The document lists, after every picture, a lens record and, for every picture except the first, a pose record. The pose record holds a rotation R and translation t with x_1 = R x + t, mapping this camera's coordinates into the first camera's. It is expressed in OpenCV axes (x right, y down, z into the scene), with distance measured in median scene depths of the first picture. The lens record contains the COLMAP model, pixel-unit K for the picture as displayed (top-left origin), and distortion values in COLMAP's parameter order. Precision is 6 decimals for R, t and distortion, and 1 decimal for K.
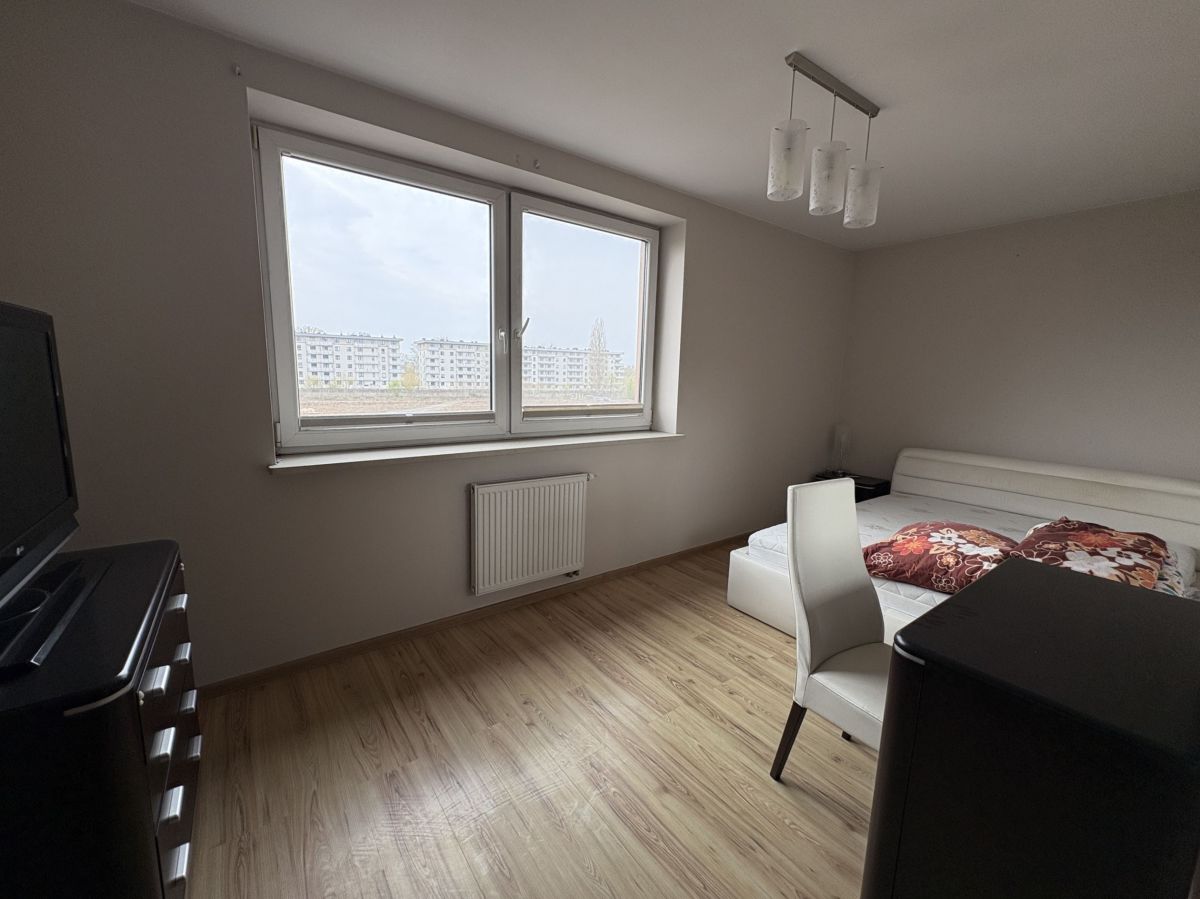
lens RADIAL K [[473.0, 0, 605.4], [0, 473.0, 449.9], [0, 0, 1]] dist [0.000333, 0.000021]
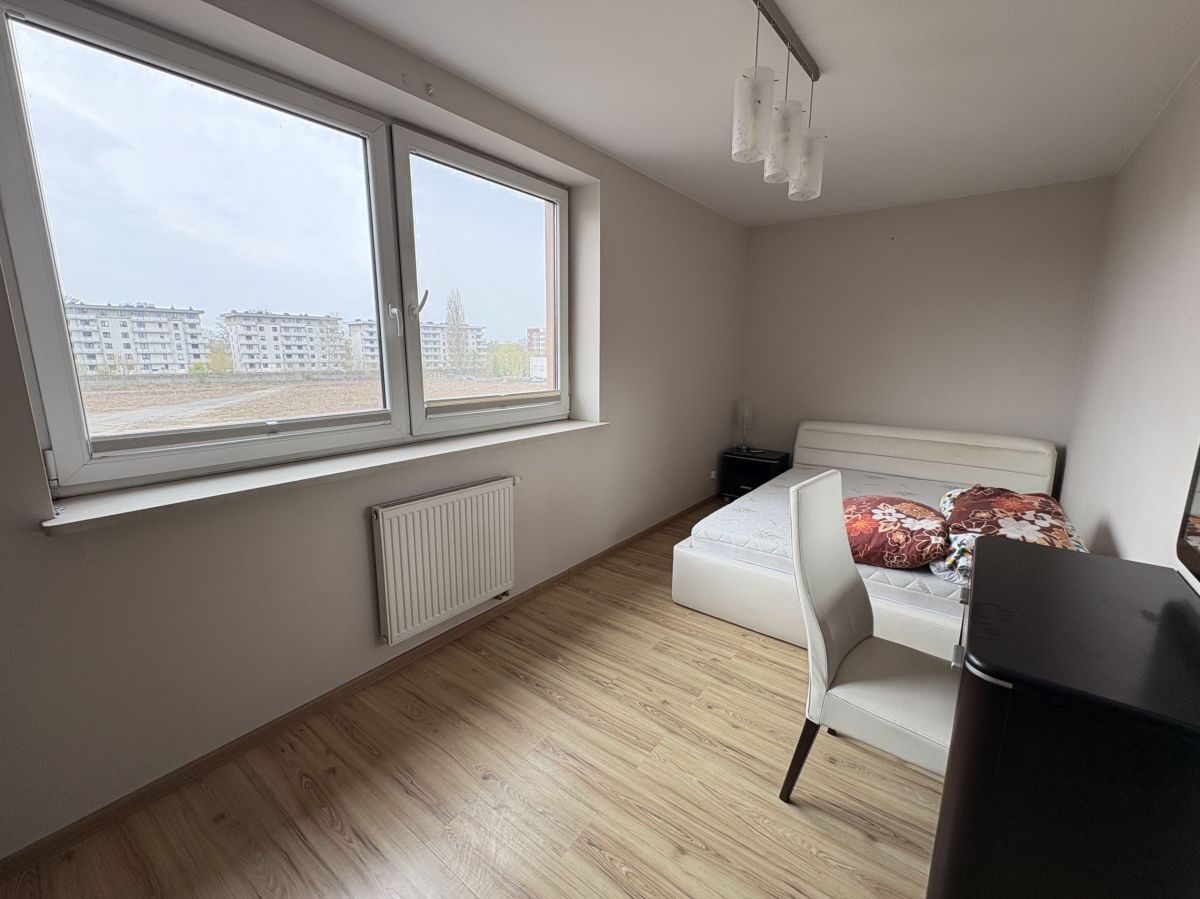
lens RADIAL K [[483.1, 0, 605.1], [0, 483.1, 447.1], [0, 0, 1]] dist [0.001094, -0.000222]
pose [[0.960192, -0.071627, 0.270002, -0.126860], [0.060148, 0.996908, 0.050562, -0.043787], [-0.272788, -0.032309, 0.961531, 0.143270]]
